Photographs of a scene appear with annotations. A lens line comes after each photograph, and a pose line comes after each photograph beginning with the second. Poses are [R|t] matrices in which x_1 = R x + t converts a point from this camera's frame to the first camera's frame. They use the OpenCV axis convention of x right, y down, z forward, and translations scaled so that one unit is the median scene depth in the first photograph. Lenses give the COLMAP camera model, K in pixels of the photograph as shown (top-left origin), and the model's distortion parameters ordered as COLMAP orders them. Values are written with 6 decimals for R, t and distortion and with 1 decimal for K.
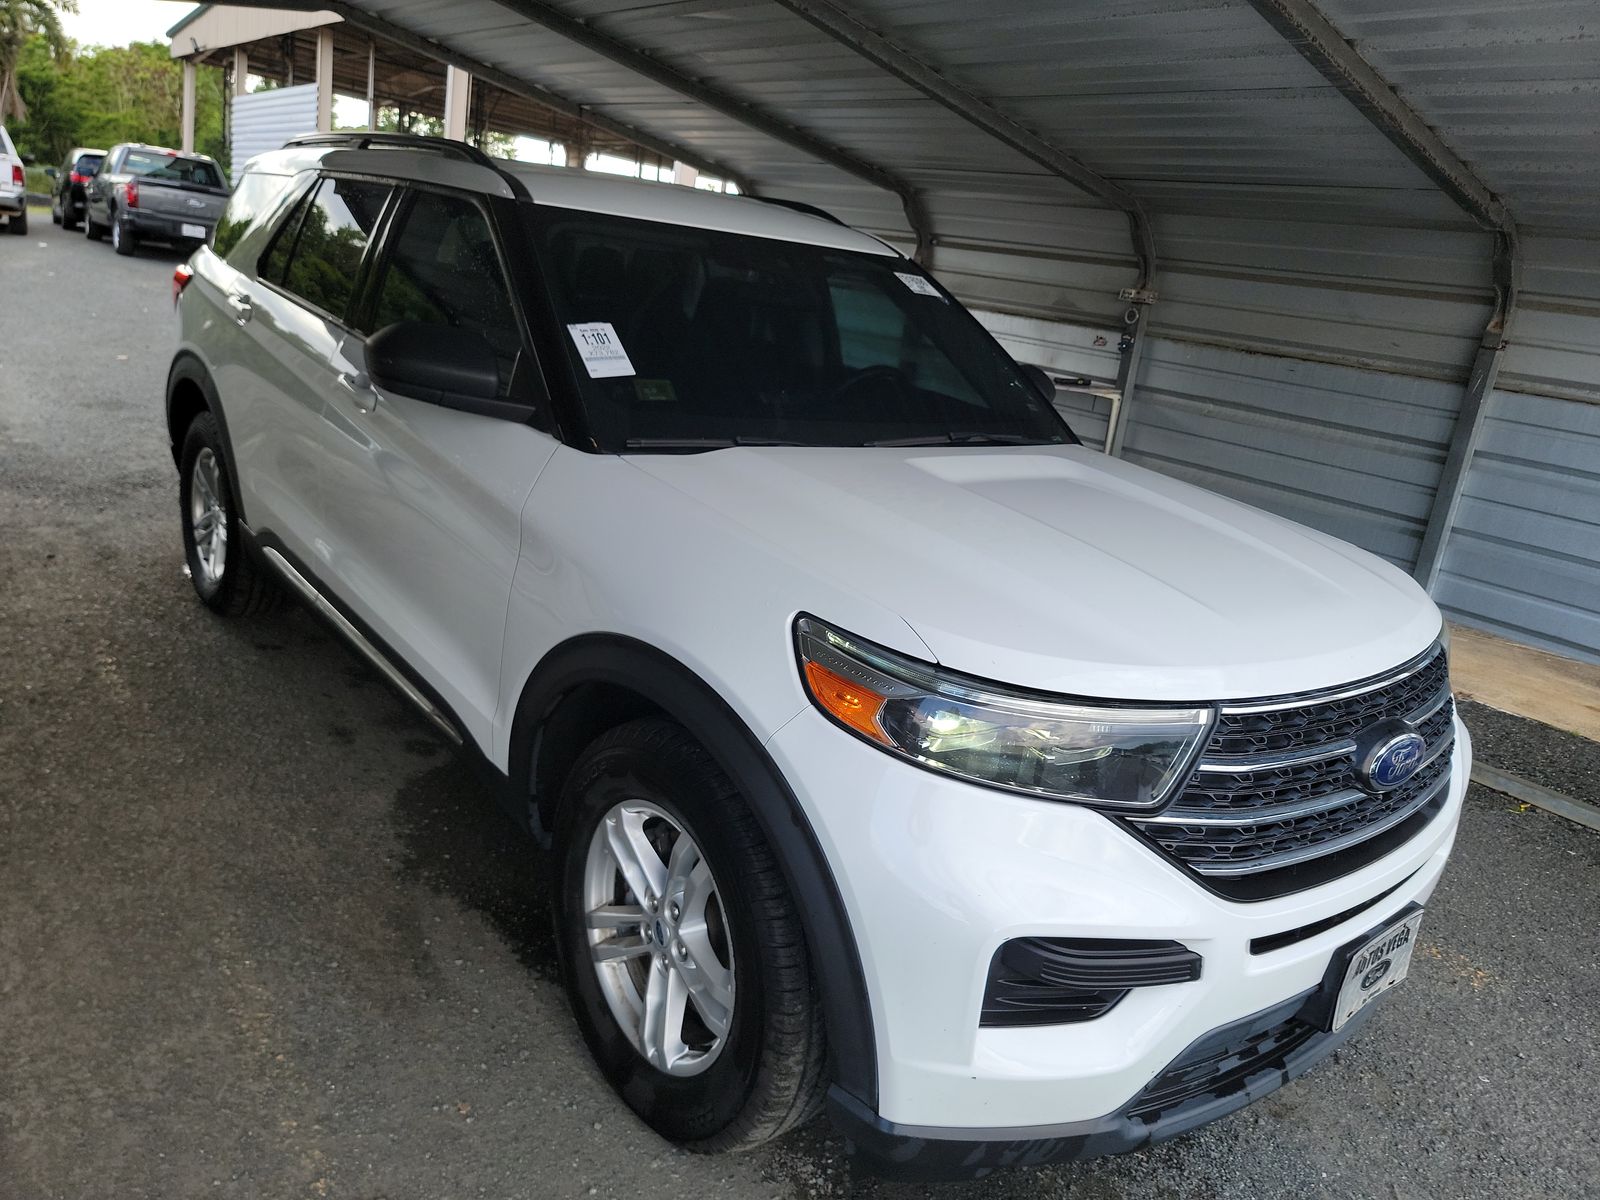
lens RADIAL K [[1130.0, 0, 811.3], [0, 1130.0, 589.7], [0, 0, 1]] dist [0.046182, -0.016511]
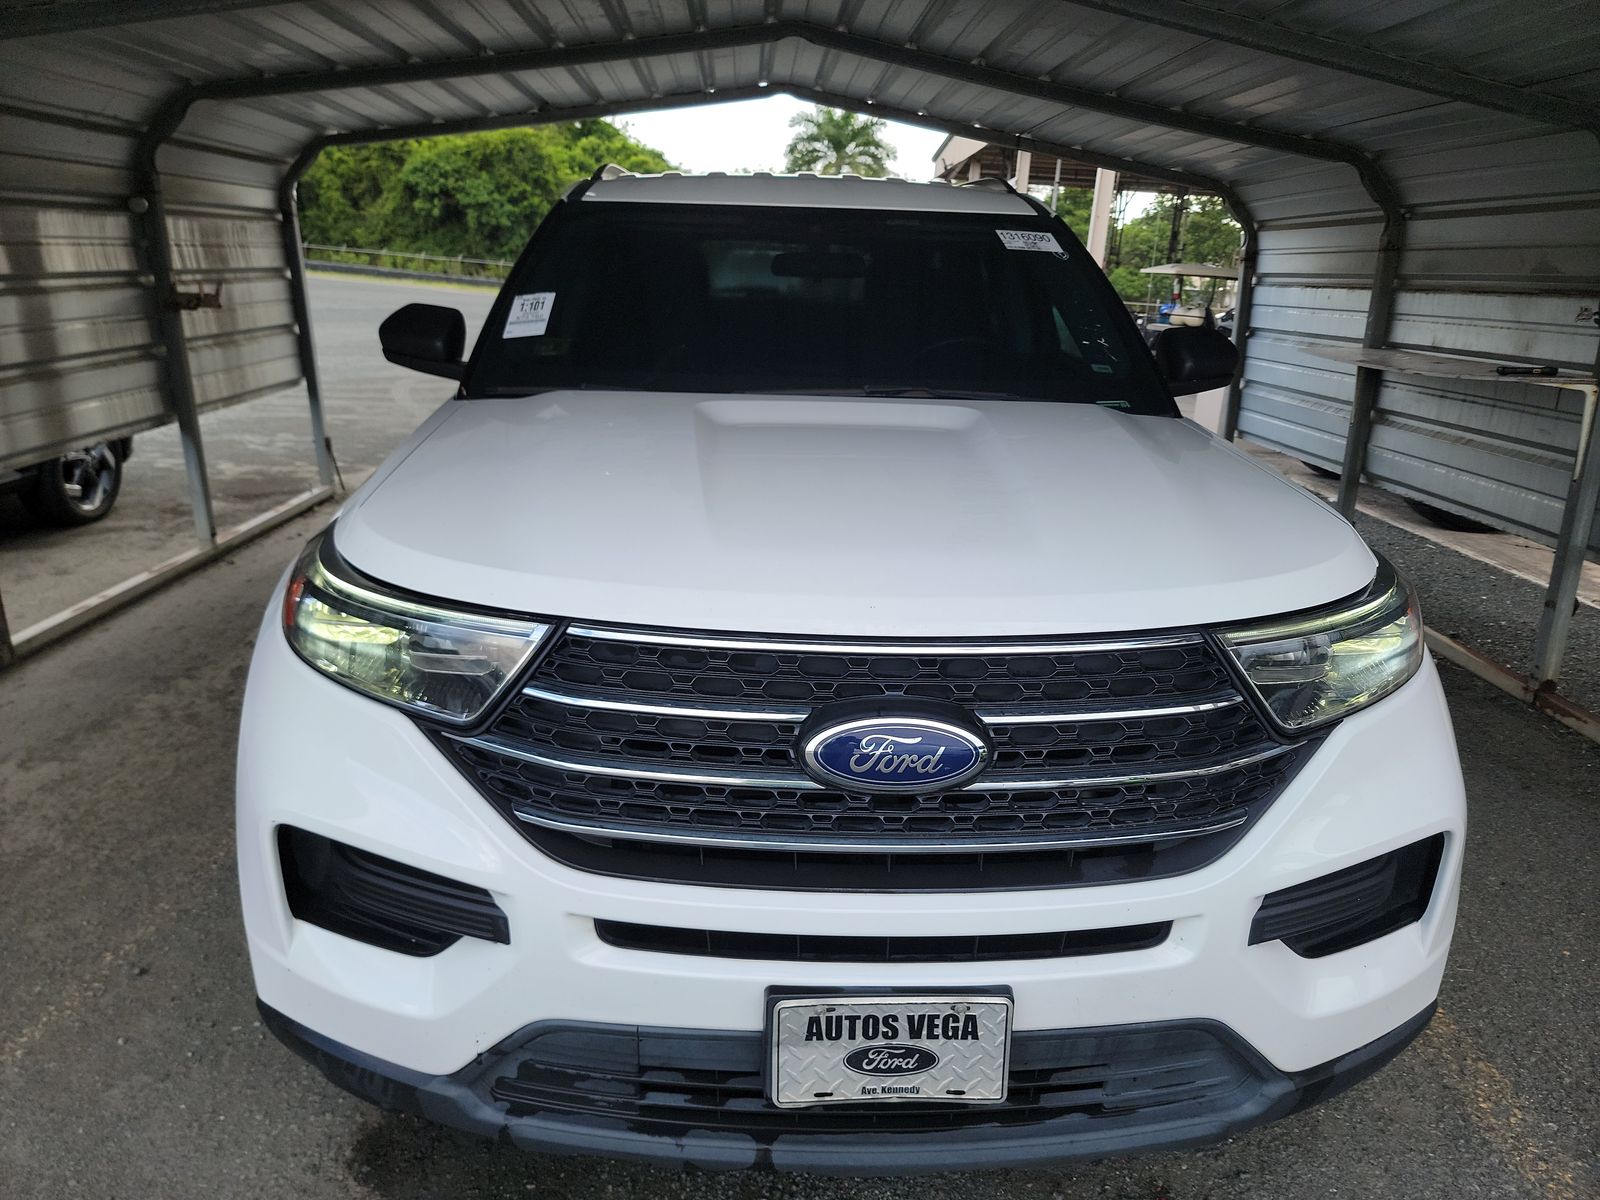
lens RADIAL K [[1130.0, 0, 795.4], [0, 1130.0, 596.9], [0, 0, 1]] dist [0.046182, -0.016511]
pose [[0.788921, 0.065362, -0.611009, 0.323021], [-0.101968, 0.994466, -0.025278, 0.027850], [0.605976, 0.082246, 0.791220, 0.142708]]
